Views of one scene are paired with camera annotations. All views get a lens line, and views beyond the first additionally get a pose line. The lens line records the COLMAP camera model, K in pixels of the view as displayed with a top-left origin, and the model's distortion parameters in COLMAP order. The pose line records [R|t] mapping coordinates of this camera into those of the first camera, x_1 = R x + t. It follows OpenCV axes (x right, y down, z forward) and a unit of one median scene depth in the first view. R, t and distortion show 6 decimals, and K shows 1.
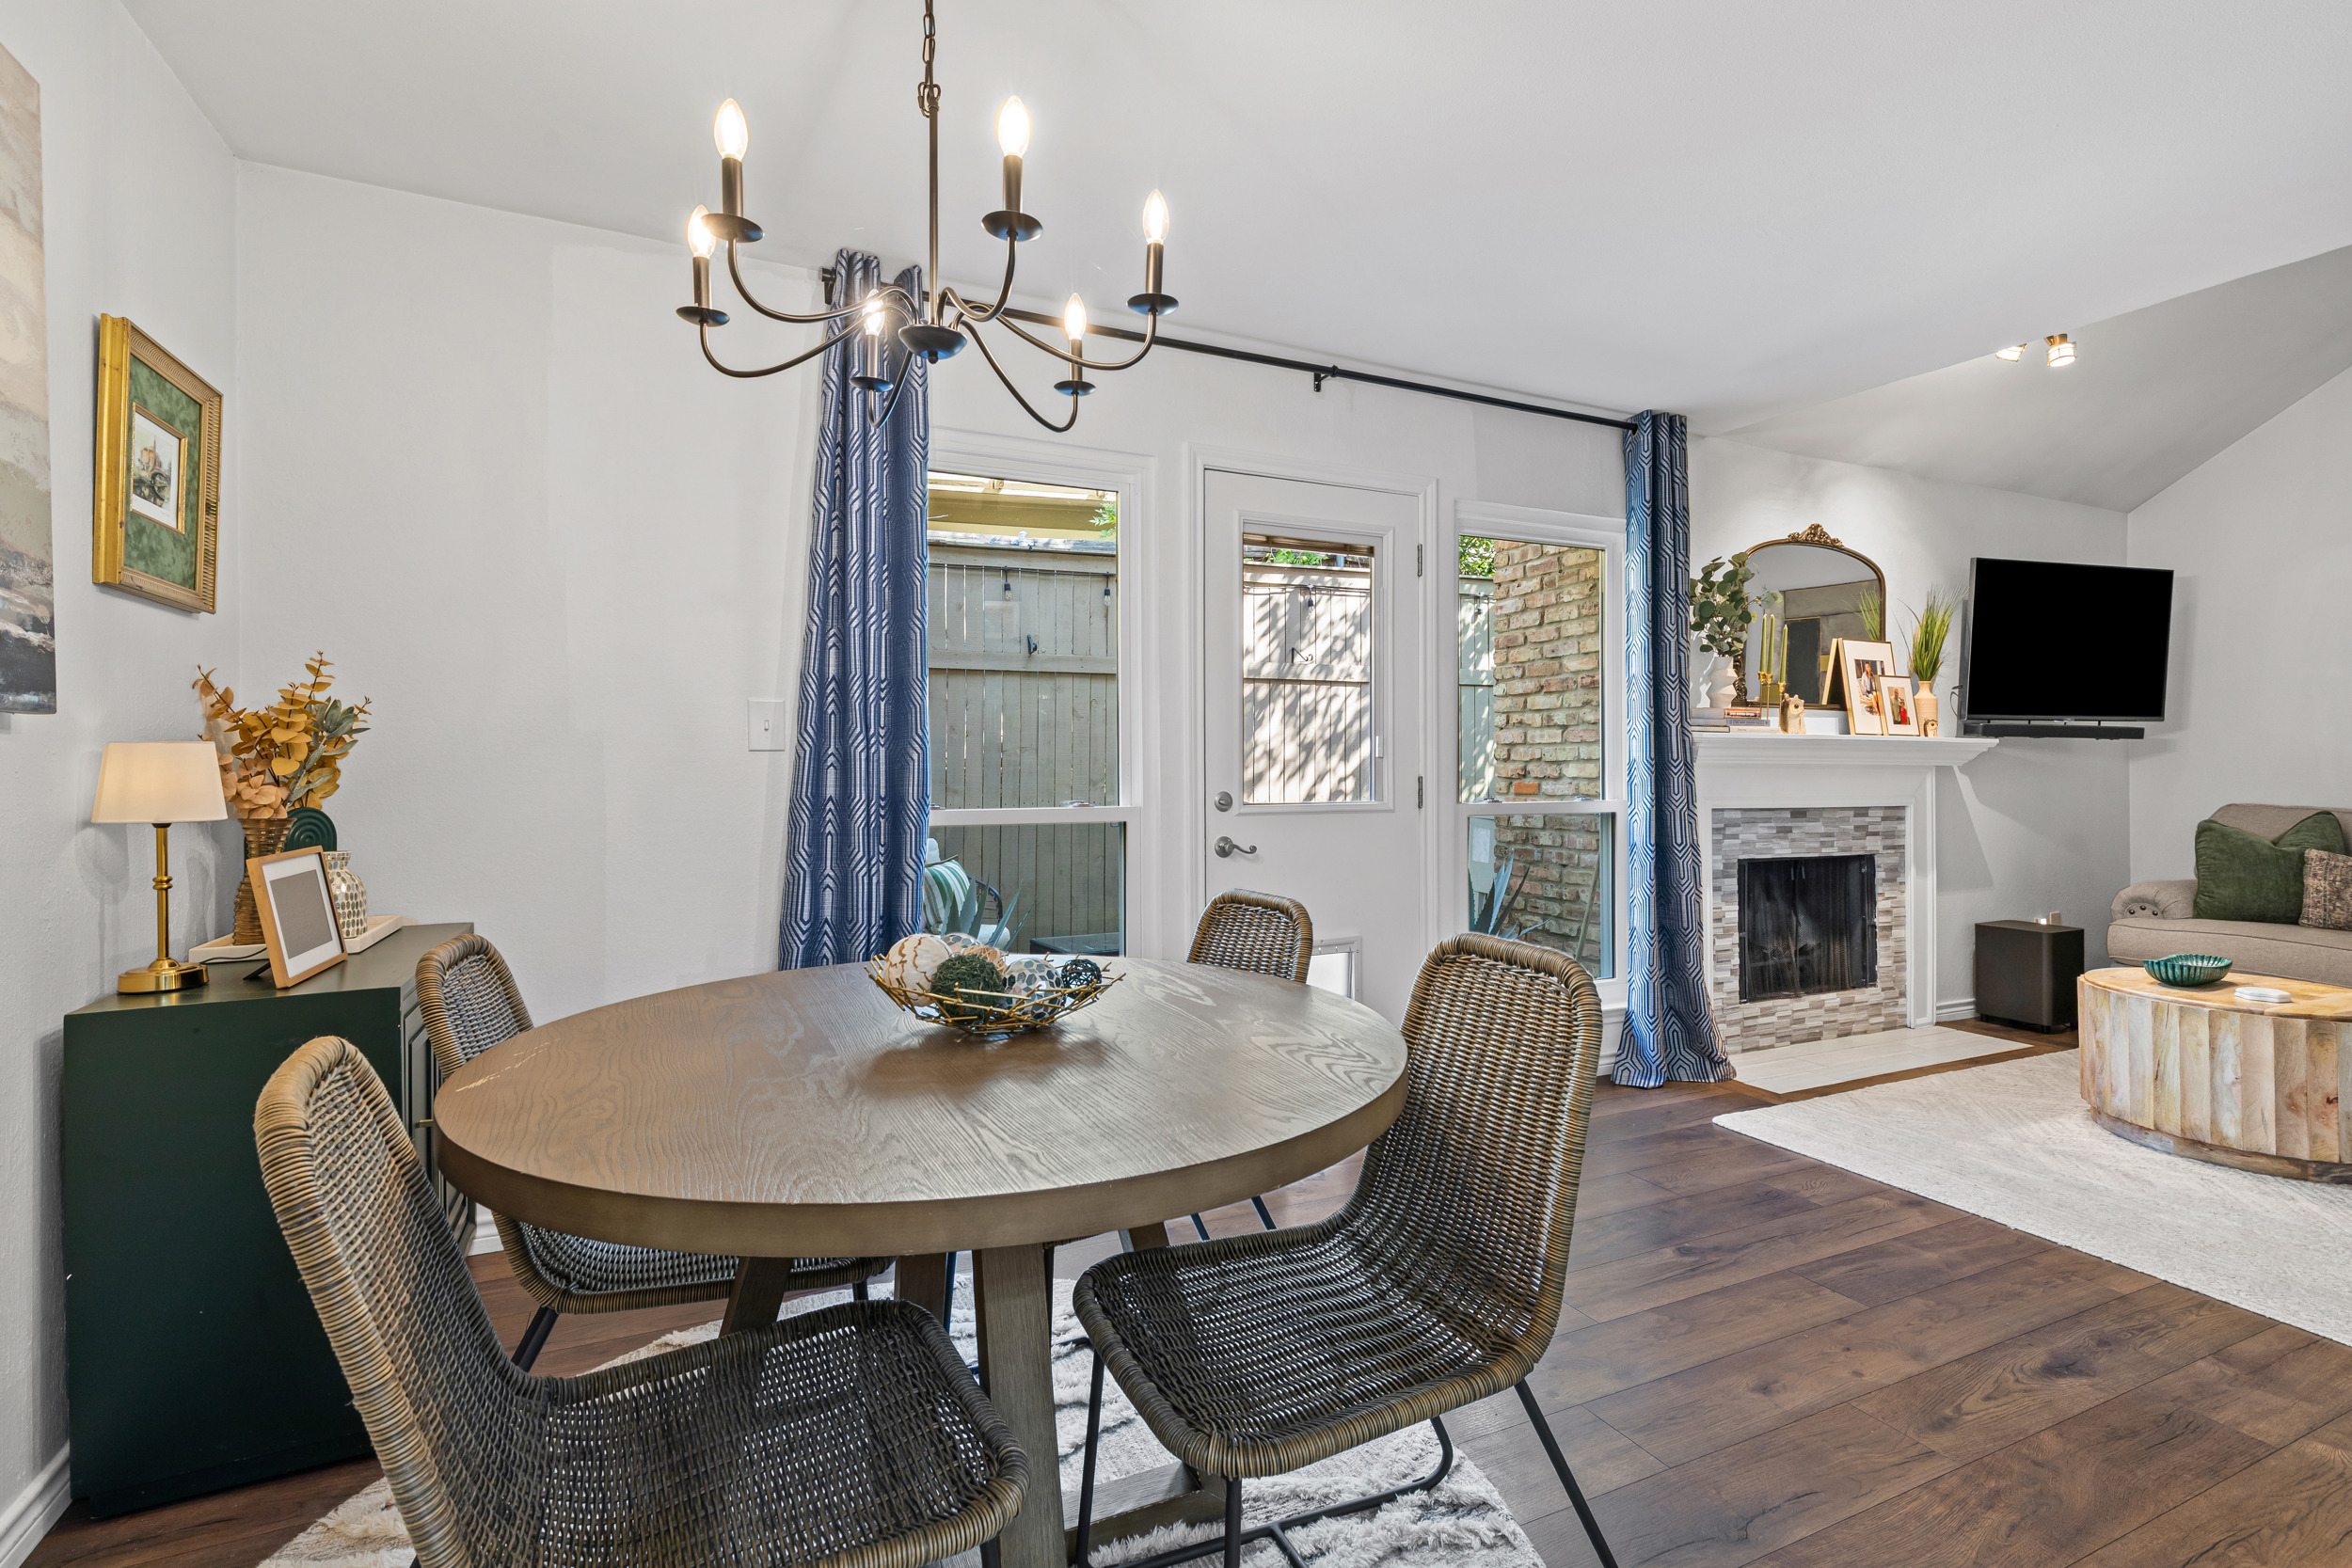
lens RADIAL K [[1086.7, 0, 1182.7], [0, 1086.7, 751.7], [0, 0, 1]] dist [0.003807, 0.000328]
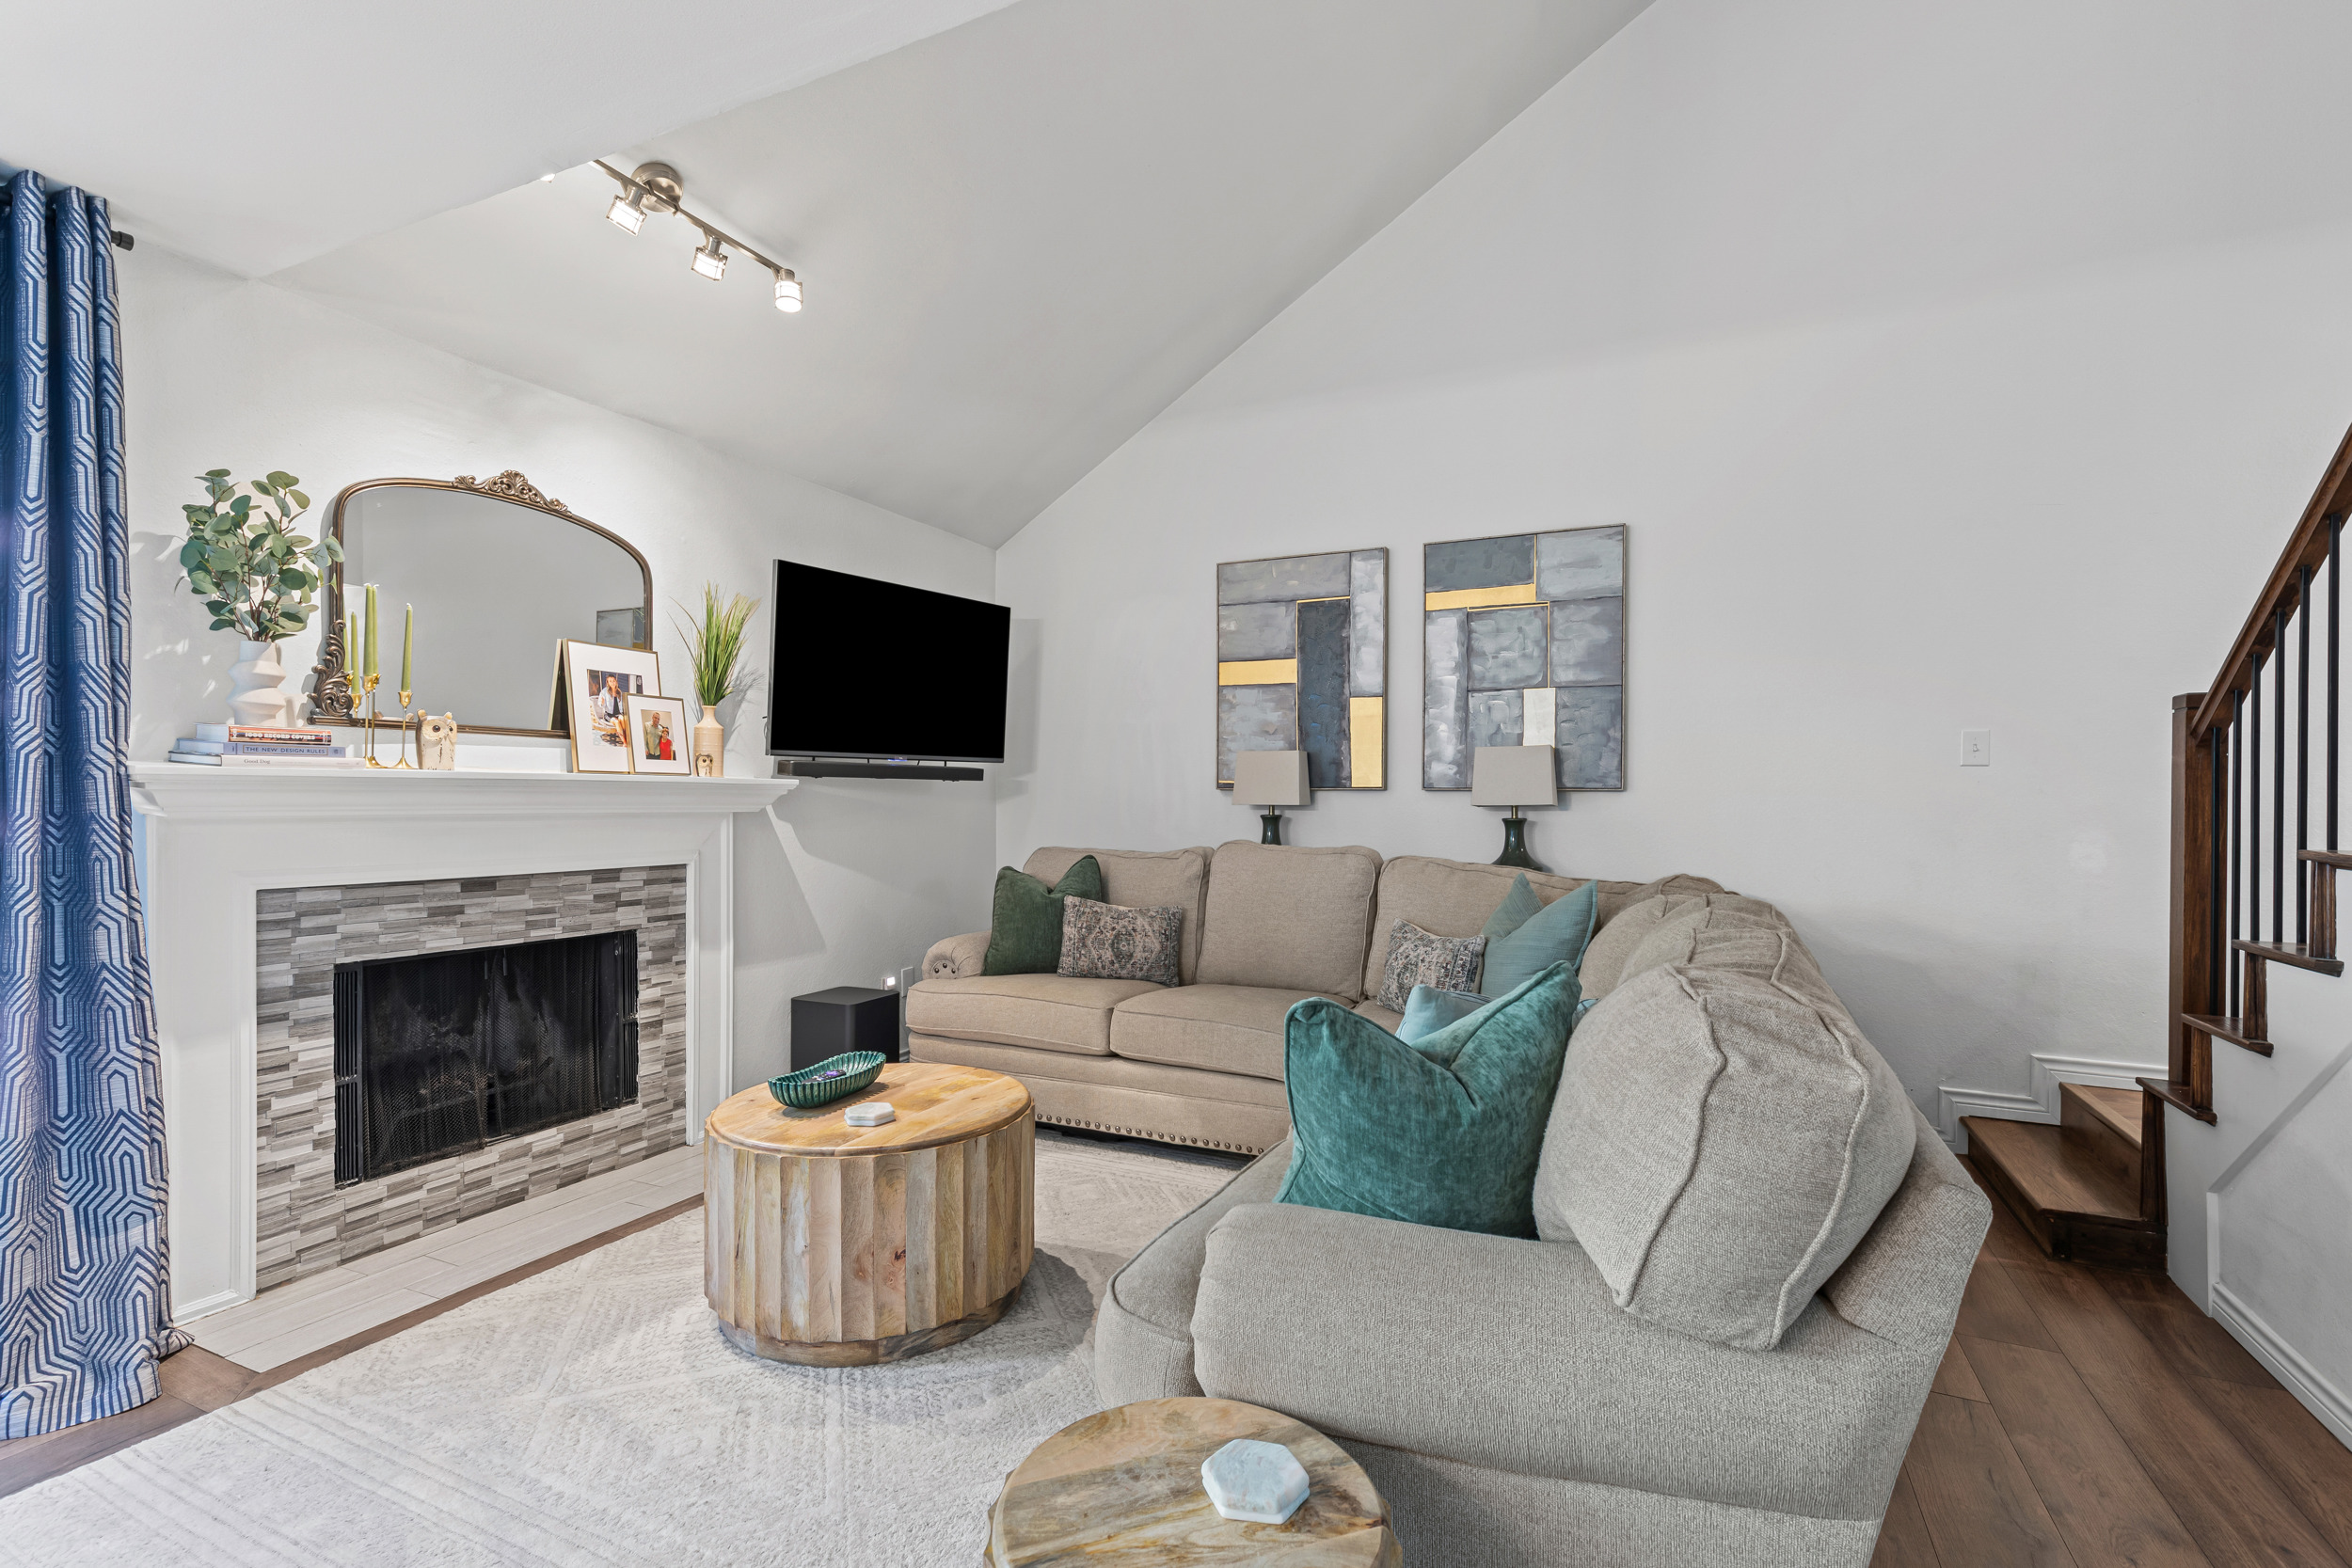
lens RADIAL K [[1061.9, 0, 1168.0], [0, 1061.9, 798.6], [0, 0, 1]] dist [0.006381, -0.000165]
pose [[0.774955, -0.002720, 0.632010, 0.470153], [-0.005708, 0.999920, 0.011303, -0.008198], [-0.631990, -0.012367, 0.774878, 0.196117]]
